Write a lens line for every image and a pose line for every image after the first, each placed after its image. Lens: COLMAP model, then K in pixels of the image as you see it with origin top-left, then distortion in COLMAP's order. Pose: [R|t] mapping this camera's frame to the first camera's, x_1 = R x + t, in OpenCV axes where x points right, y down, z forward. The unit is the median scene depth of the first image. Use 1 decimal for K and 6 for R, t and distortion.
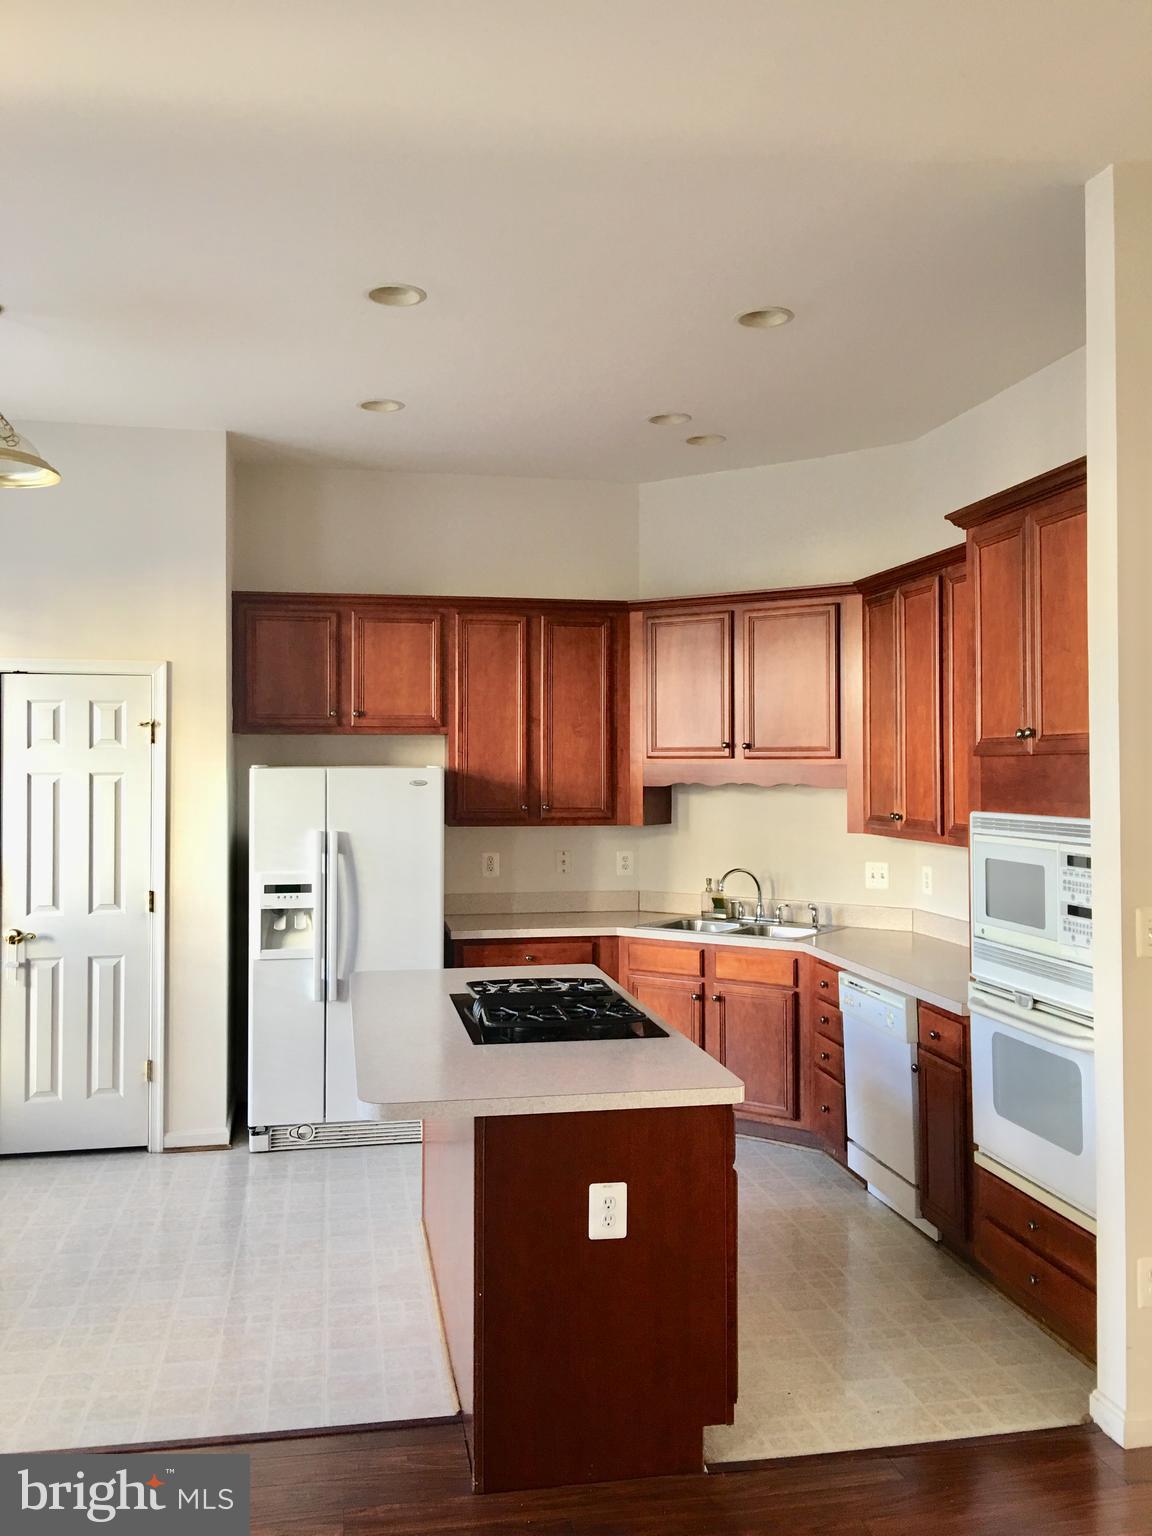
lens RADIAL K [[1294.3, 0, 576.7], [0, 1294.3, 762.3], [0, 0, 1]] dist [0.076077, -0.124443]
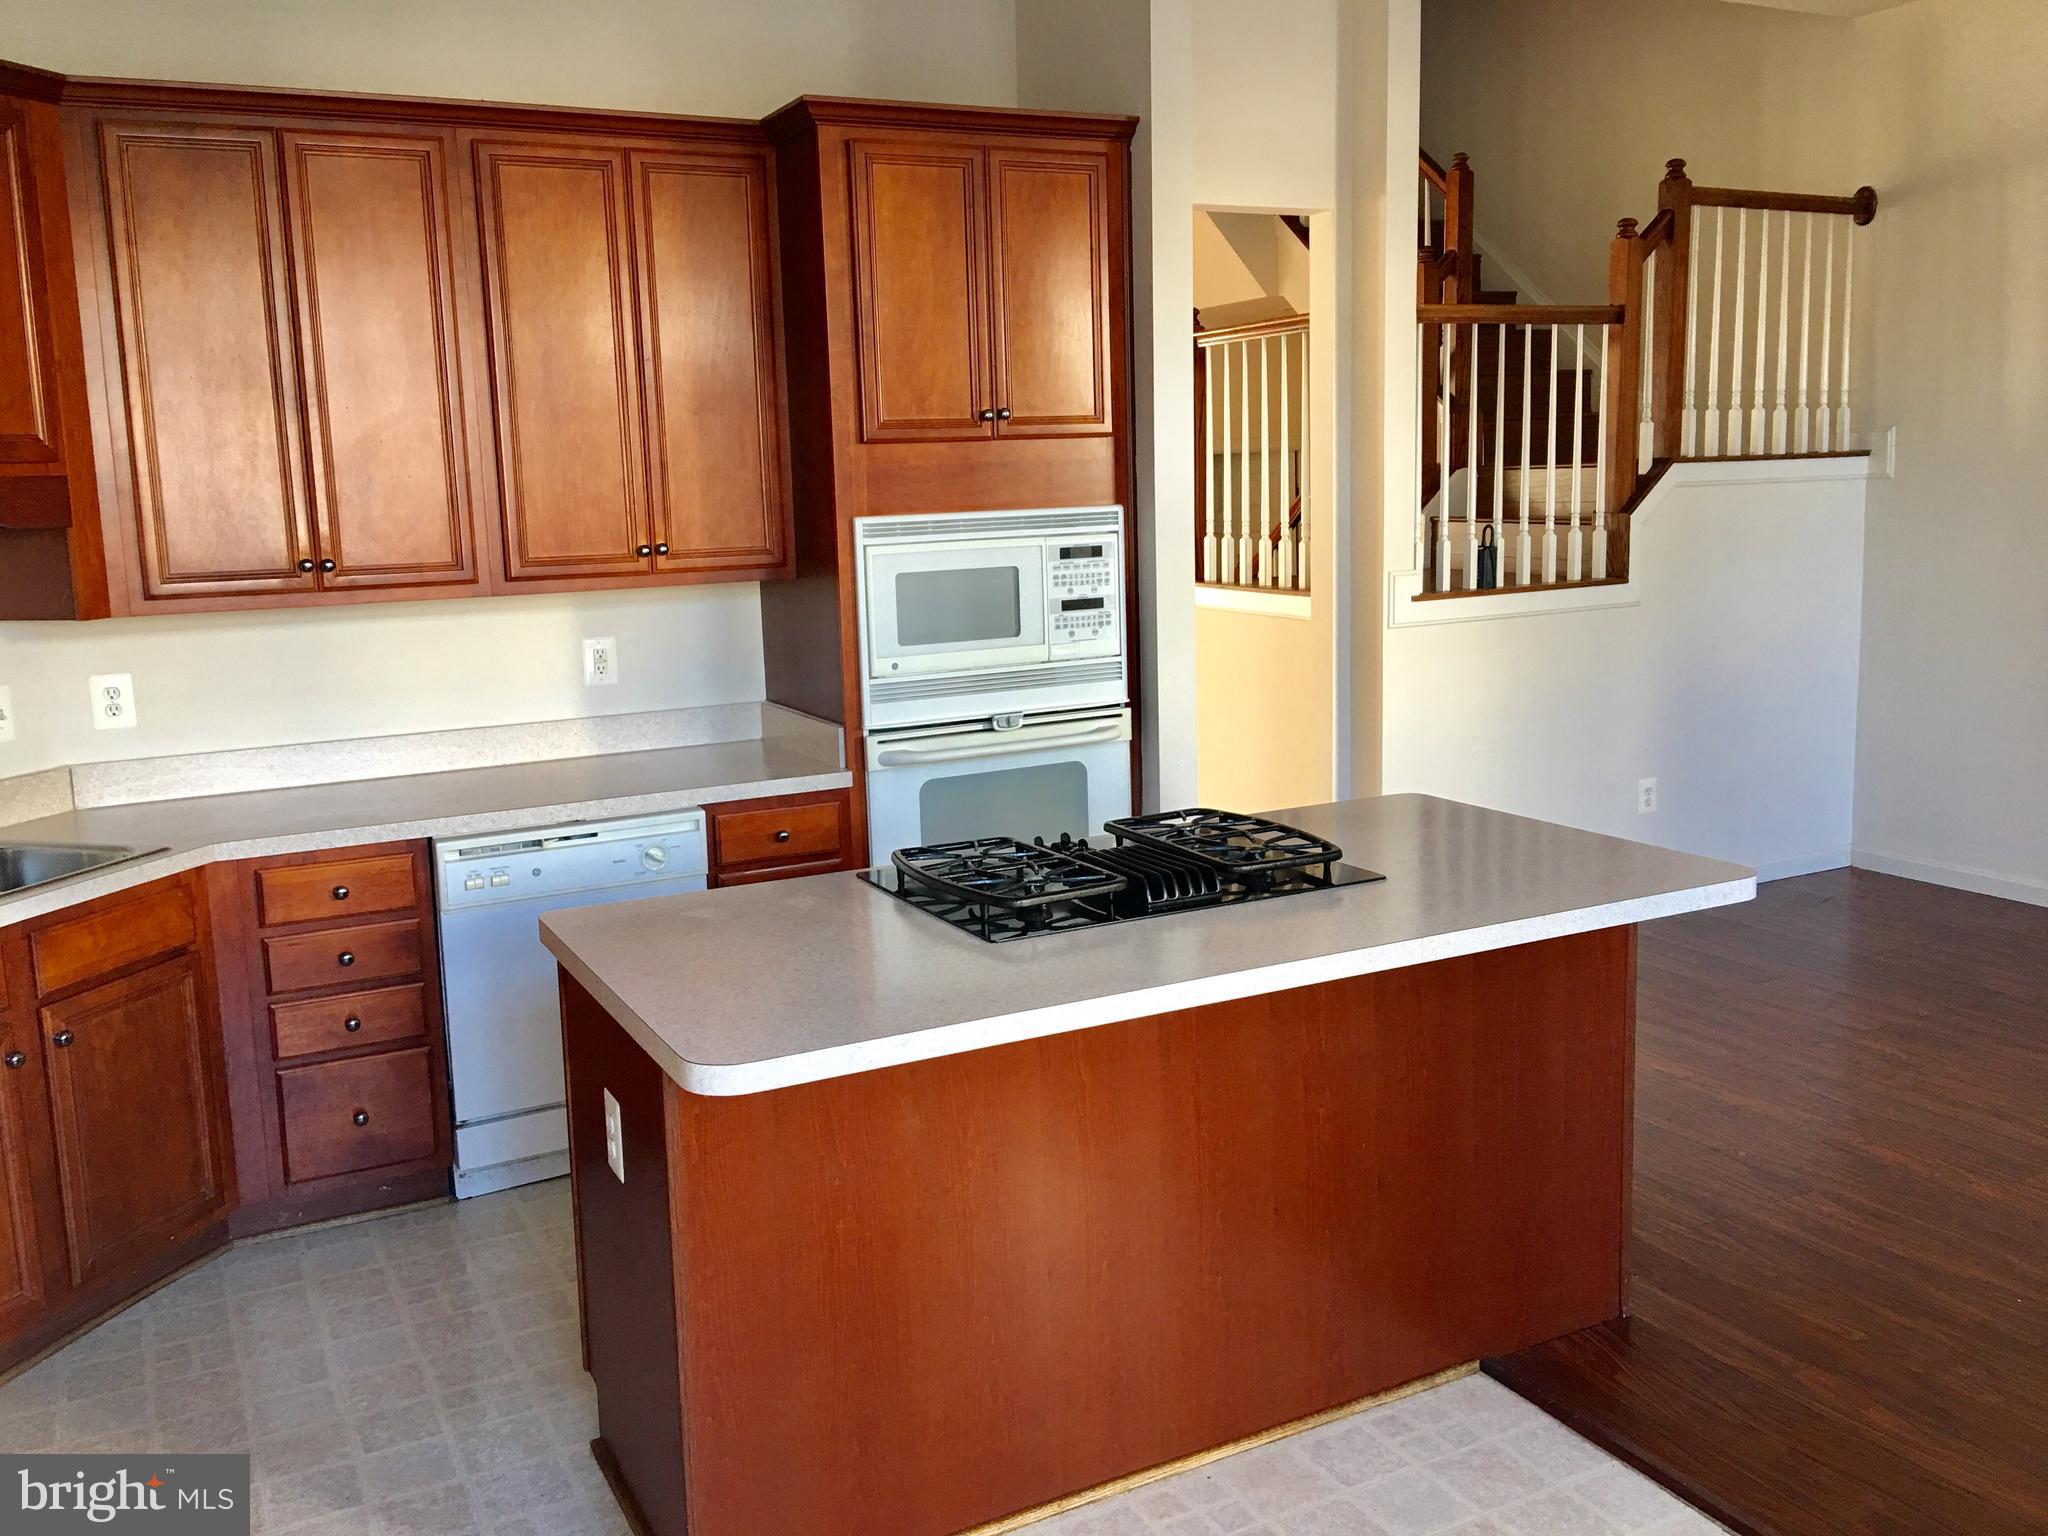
lens RADIAL K [[1725.7, 0, 1008.5], [0, 1725.7, 734.9], [0, 0, 1]] dist [0.076077, -0.124443]
pose [[-0.287913, -0.138590, 0.947575, -0.537395], [0.028691, 0.987780, 0.153188, 0.008214], [-0.957227, 0.071292, -0.280418, 0.925743]]
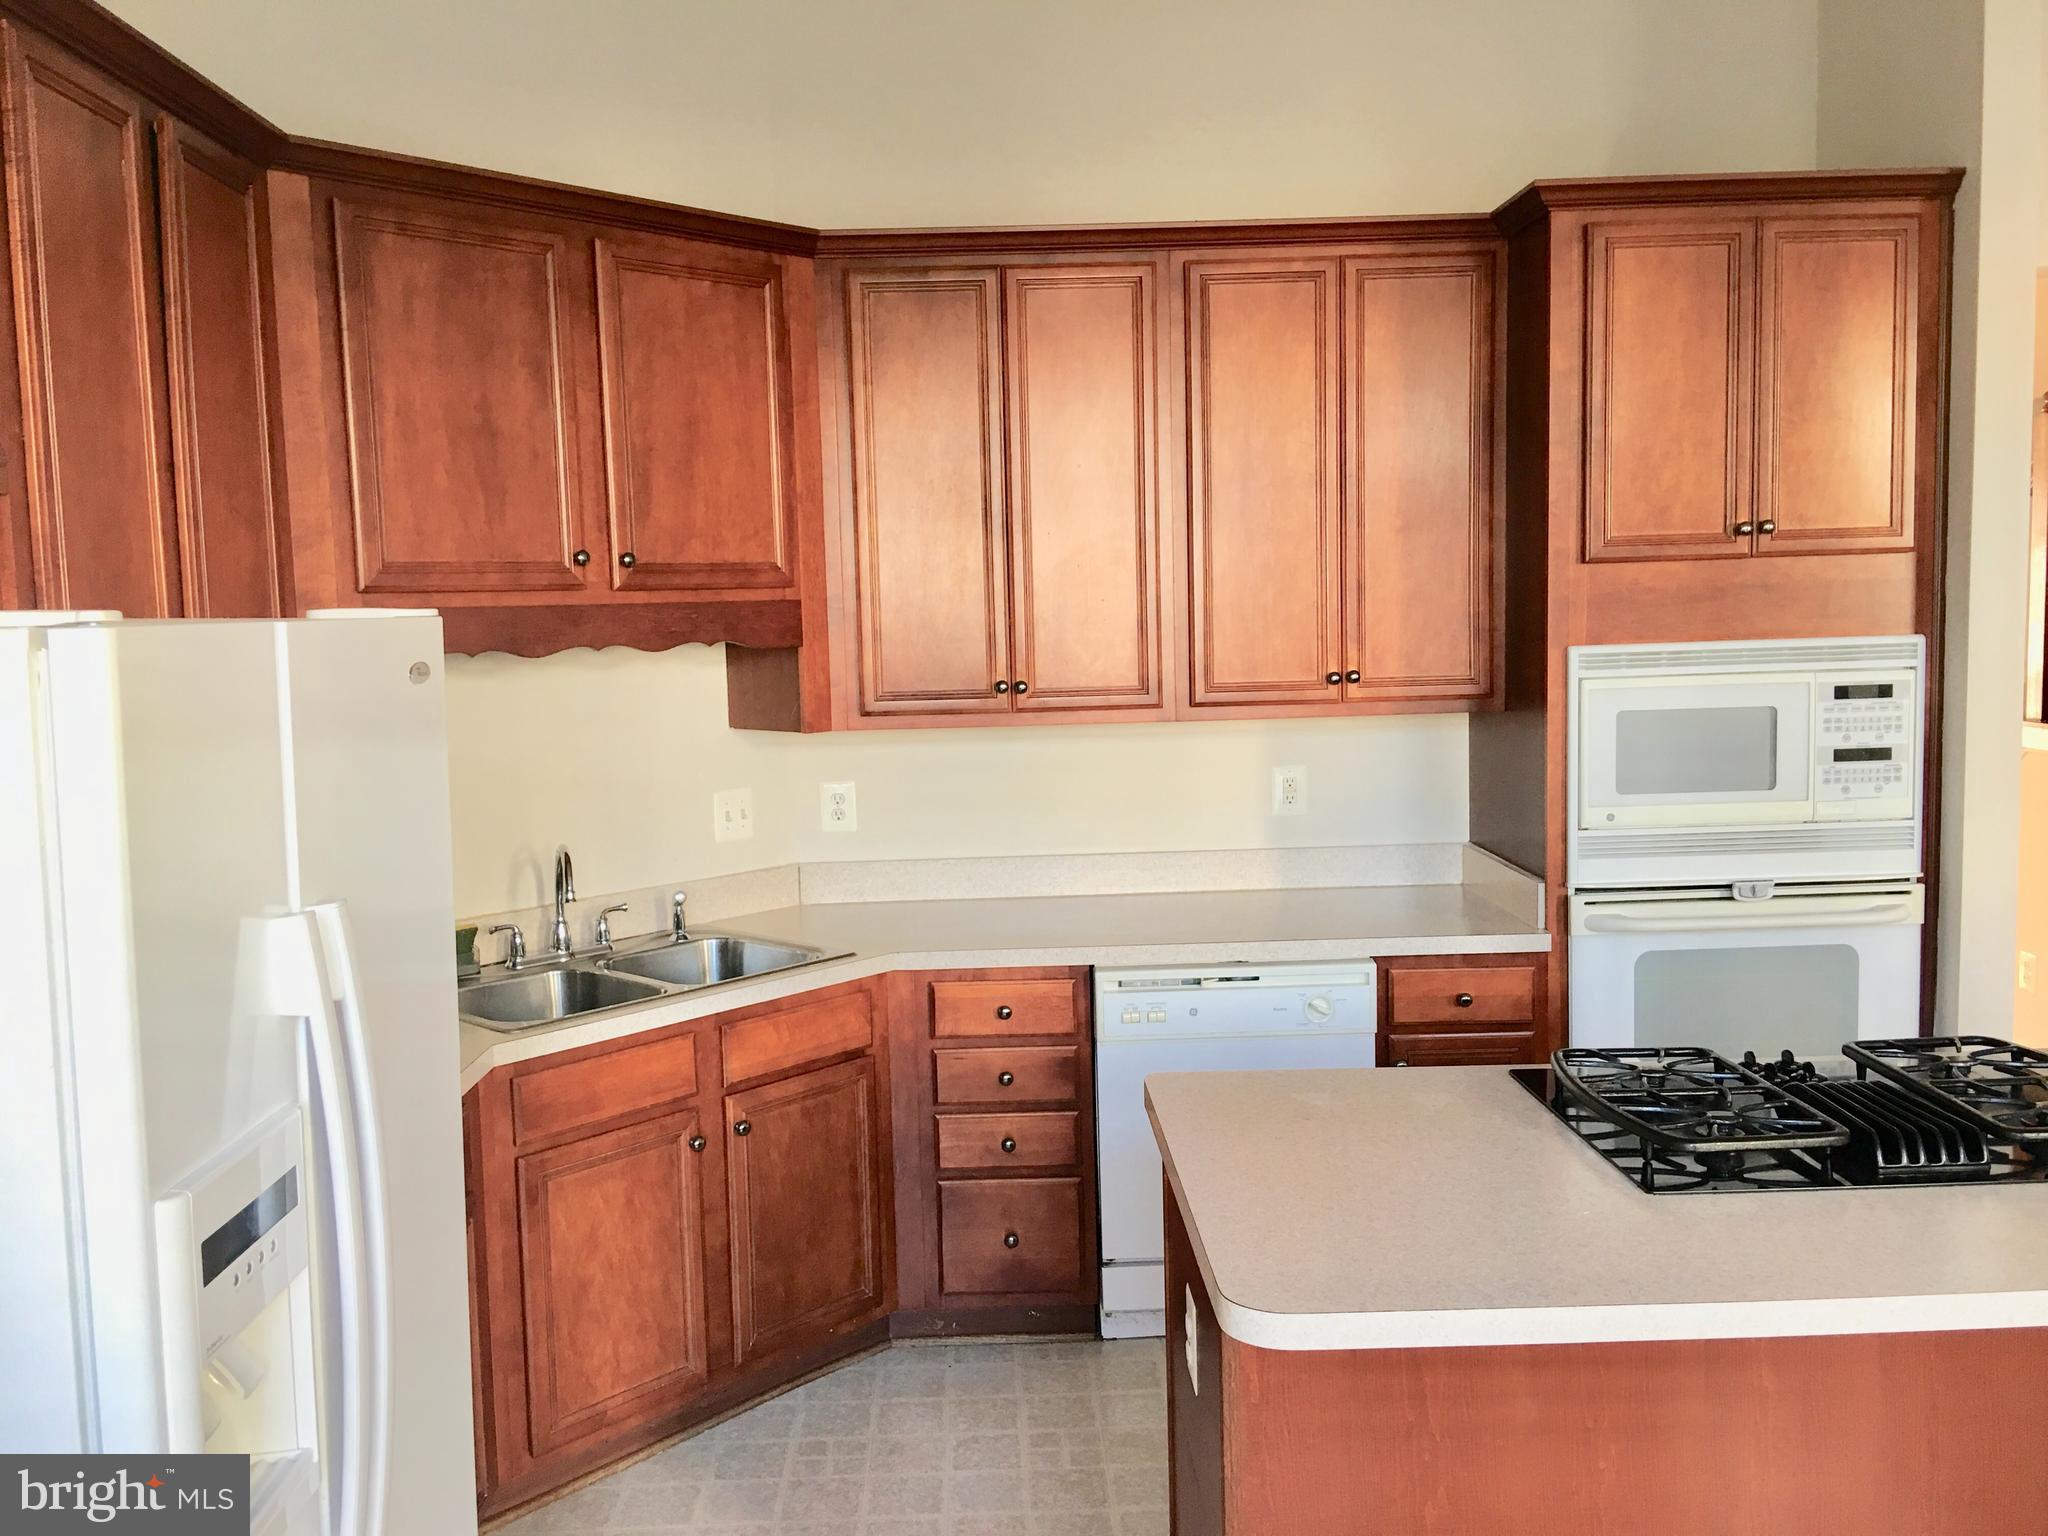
lens RADIAL K [[1725.7, 0, 1008.9], [0, 1725.7, 763.4], [0, 0, 1]] dist [0.076077, -0.124443]
pose [[0.159075, -0.101618, 0.982023, -0.482895], [0.025454, 0.994780, 0.098814, 0.001126], [-0.986938, 0.009277, 0.160832, 0.876062]]
